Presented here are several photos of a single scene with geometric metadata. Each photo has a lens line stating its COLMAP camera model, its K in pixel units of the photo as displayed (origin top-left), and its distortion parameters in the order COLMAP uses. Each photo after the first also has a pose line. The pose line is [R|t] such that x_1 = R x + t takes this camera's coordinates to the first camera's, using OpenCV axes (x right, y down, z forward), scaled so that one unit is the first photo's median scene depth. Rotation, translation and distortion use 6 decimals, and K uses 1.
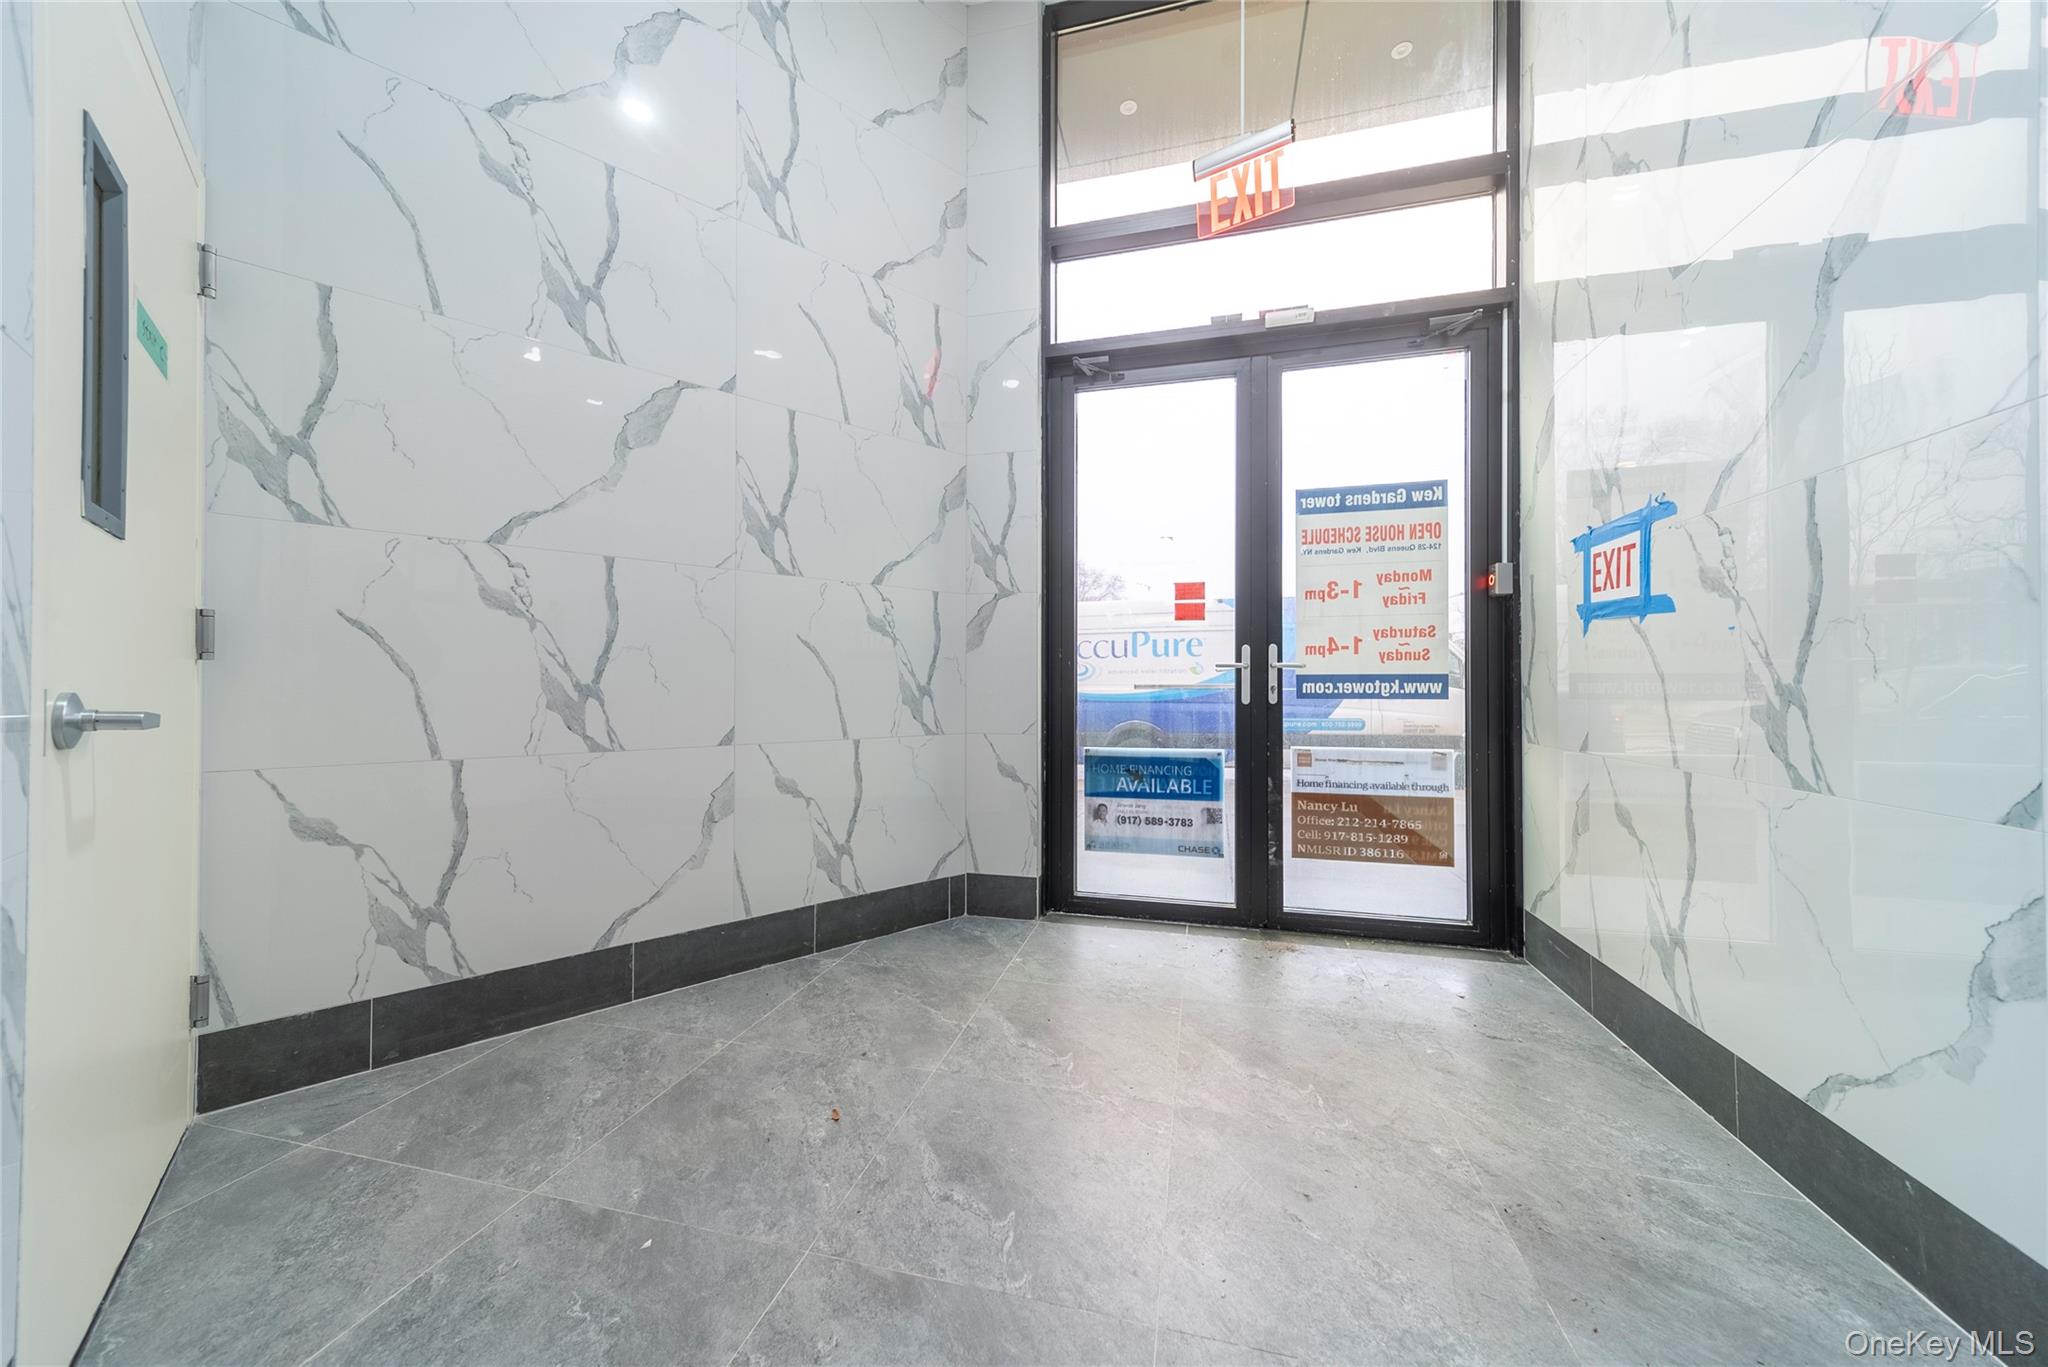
lens RADIAL K [[729.4, 0, 1017.0], [0, 729.4, 679.3], [0, 0, 1]] dist [-0.000454, 0.000116]
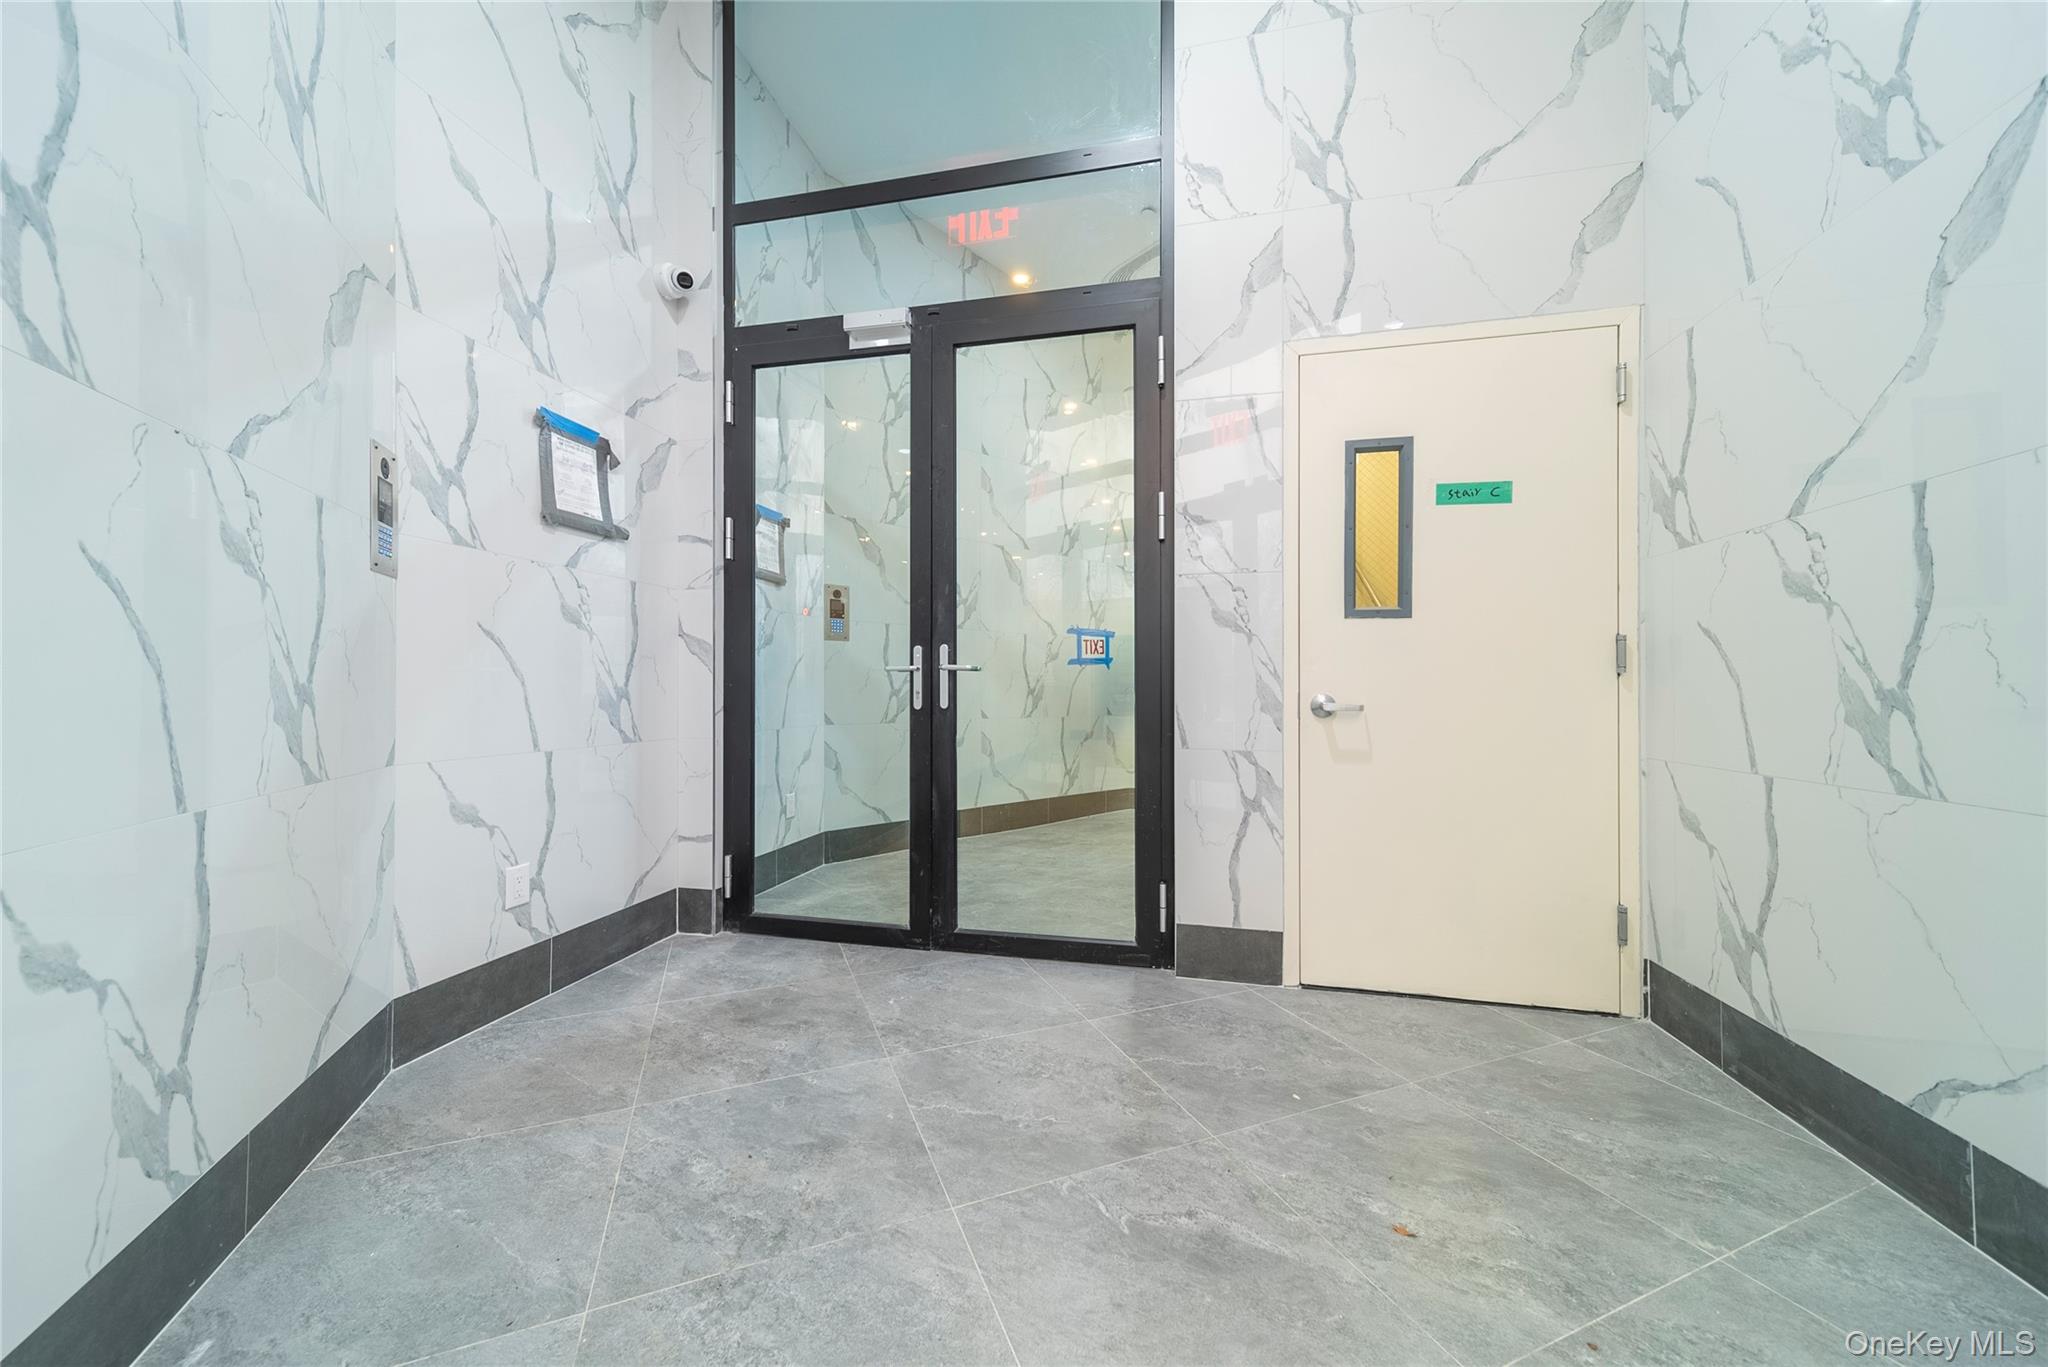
lens RADIAL K [[741.4, 0, 1025.6], [0, 741.4, 691.2], [0, 0, 1]] dist [0.000178, 0.000058]
pose [[-0.808746, -0.002716, -0.588152, 0.566100], [0.003012, 0.999957, -0.008760, 0.015963], [0.588150, -0.008856, -0.808703, 1.424548]]
